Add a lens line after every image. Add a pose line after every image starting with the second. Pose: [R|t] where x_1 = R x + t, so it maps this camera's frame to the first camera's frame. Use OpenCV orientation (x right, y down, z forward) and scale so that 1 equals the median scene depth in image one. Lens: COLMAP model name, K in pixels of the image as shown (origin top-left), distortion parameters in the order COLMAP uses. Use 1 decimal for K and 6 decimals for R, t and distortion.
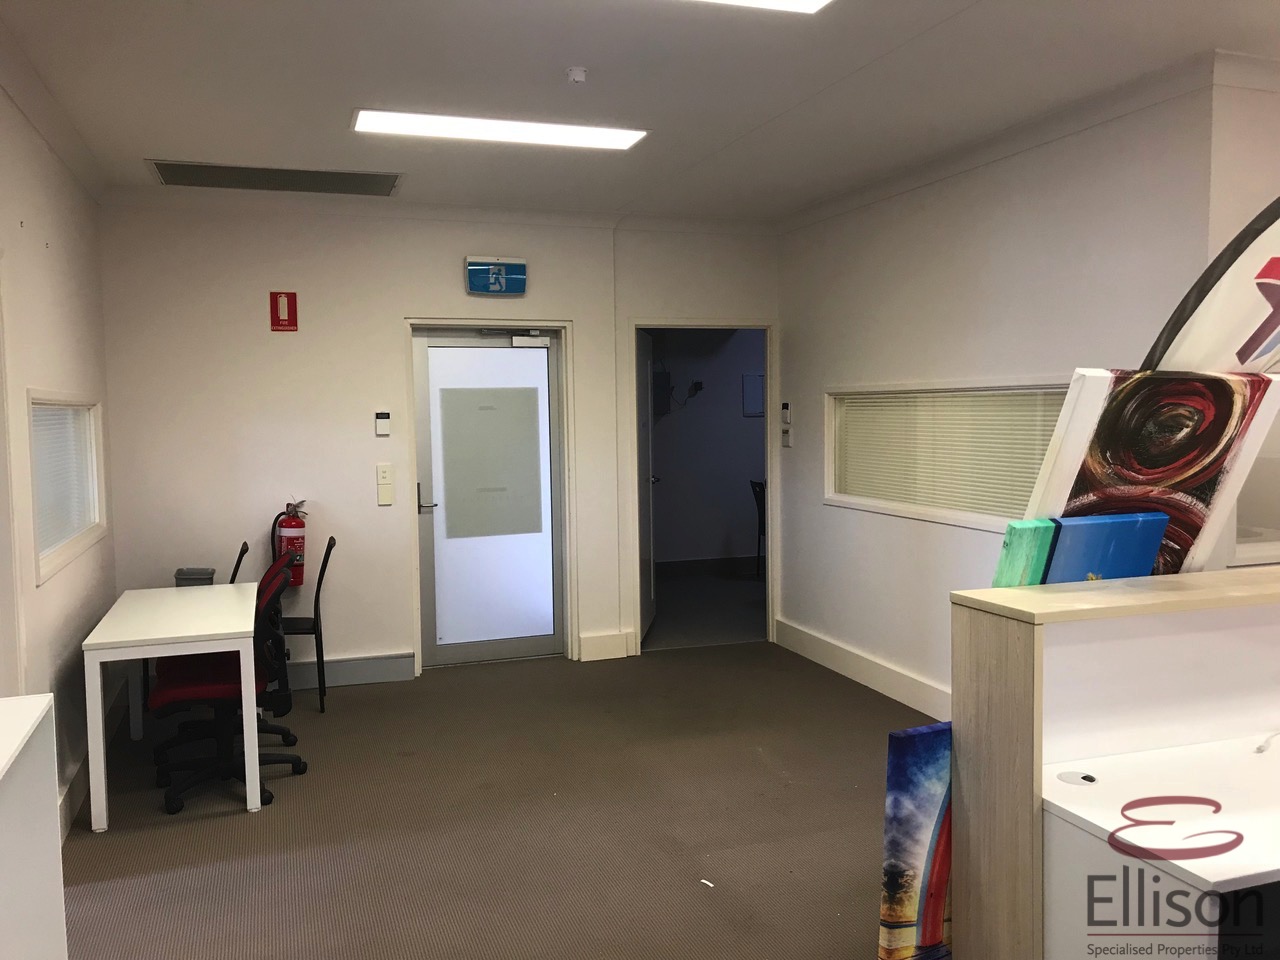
lens RADIAL K [[1052.8, 0, 654.1], [0, 1052.8, 477.6], [0, 0, 1]] dist [0.066479, -0.072636]
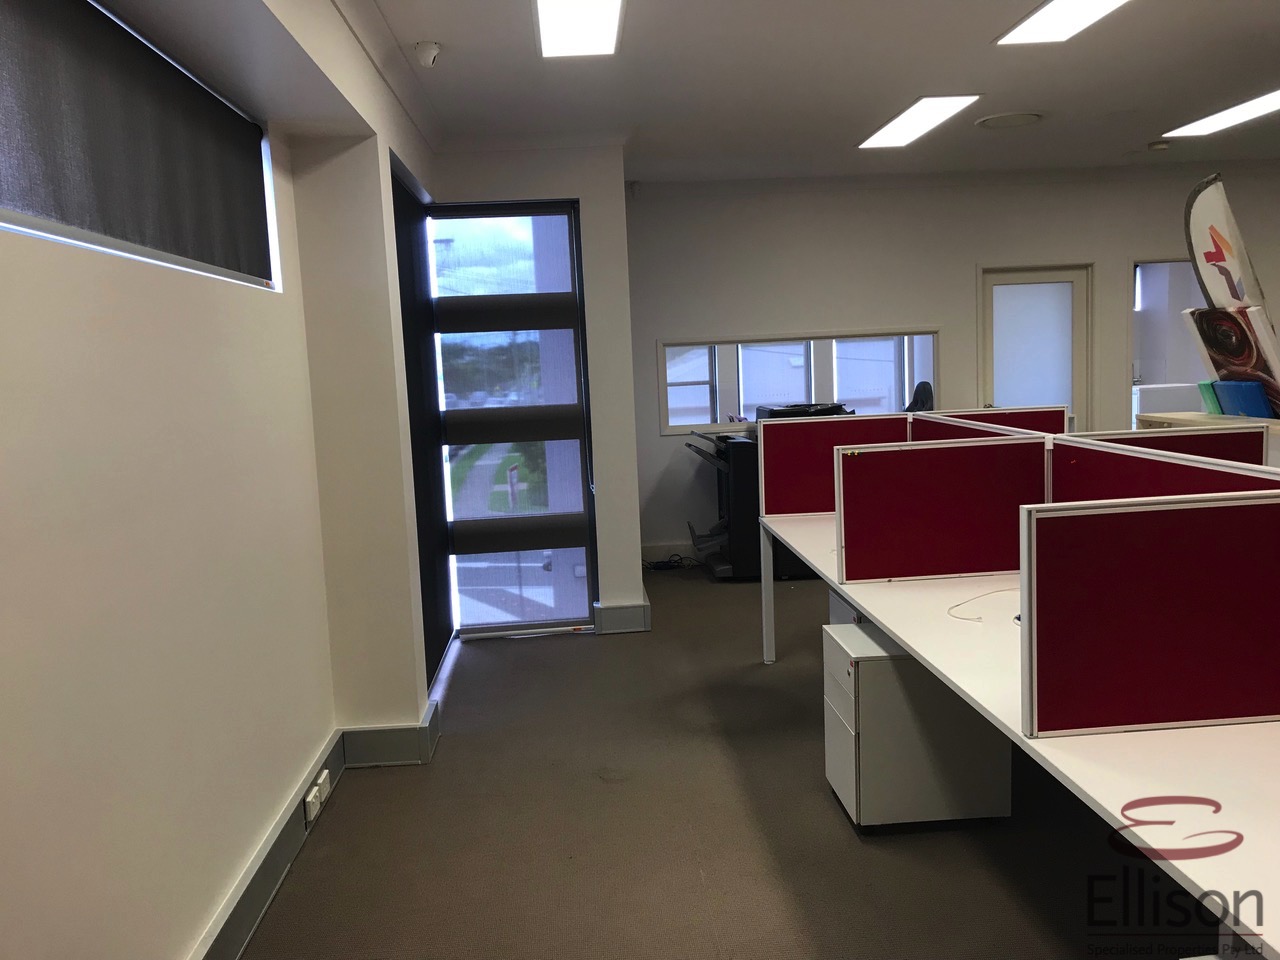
lens RADIAL K [[1052.8, 0, 635.7], [0, 1052.8, 480.6], [0, 0, 1]] dist [0.066479, -0.072636]
pose [[-0.263564, 0.138700, -0.954618, 2.544635], [-0.013668, 0.988973, 0.147465, -0.056304], [0.964545, 0.051915, -0.258762, 0.453742]]
